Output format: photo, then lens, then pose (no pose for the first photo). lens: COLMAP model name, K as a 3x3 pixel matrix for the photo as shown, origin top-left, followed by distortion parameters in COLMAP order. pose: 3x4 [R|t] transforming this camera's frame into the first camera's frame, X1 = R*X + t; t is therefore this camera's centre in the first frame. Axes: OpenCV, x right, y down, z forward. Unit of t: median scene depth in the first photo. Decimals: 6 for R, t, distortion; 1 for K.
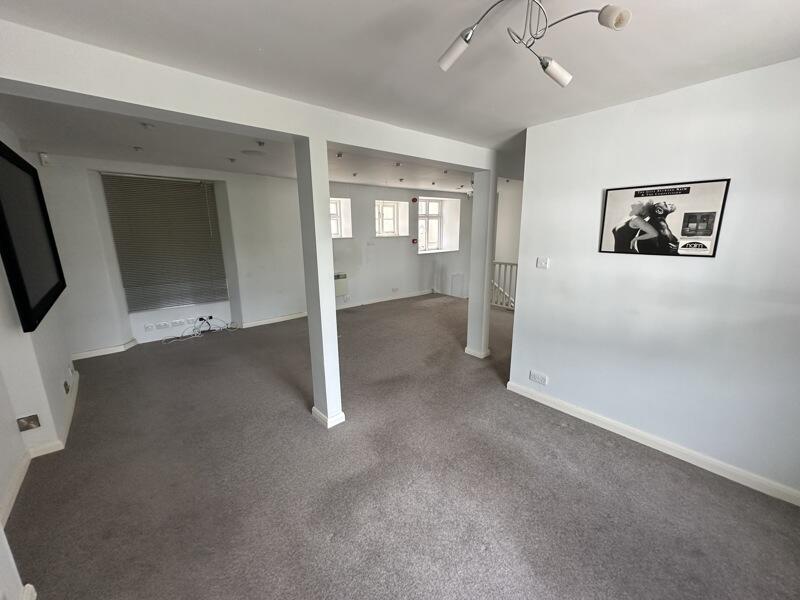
lens RADIAL K [[317.0, 0, 402.9], [0, 317.0, 298.0], [0, 0, 1]] dist [0.017880, 0.000058]
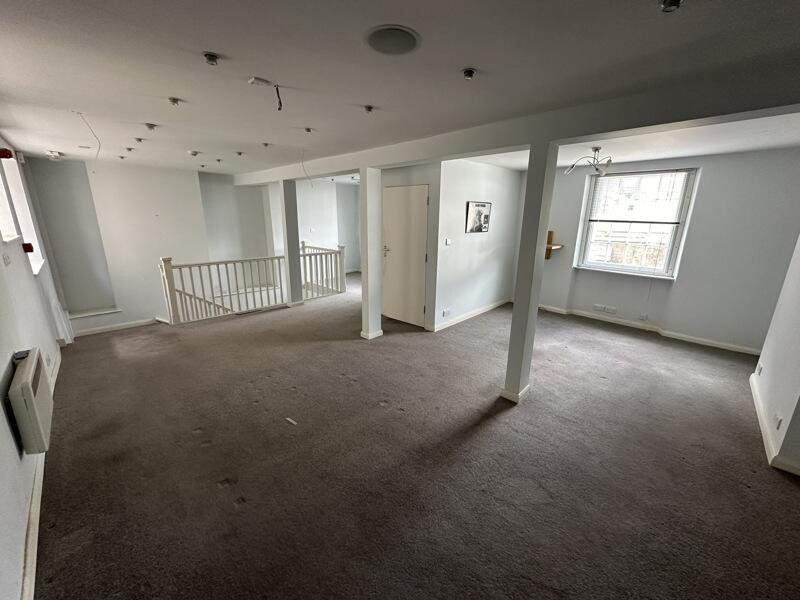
lens RADIAL K [[317.0, 0, 402.9], [0, 317.0, 298.0], [0, 0, 1]] dist [0.017880, 0.000058]
pose [[-0.079084, -0.245882, 0.966068, -1.520514], [0.209371, 0.943391, 0.257249, -0.392386], [-0.974633, 0.222611, -0.023127, 1.696567]]
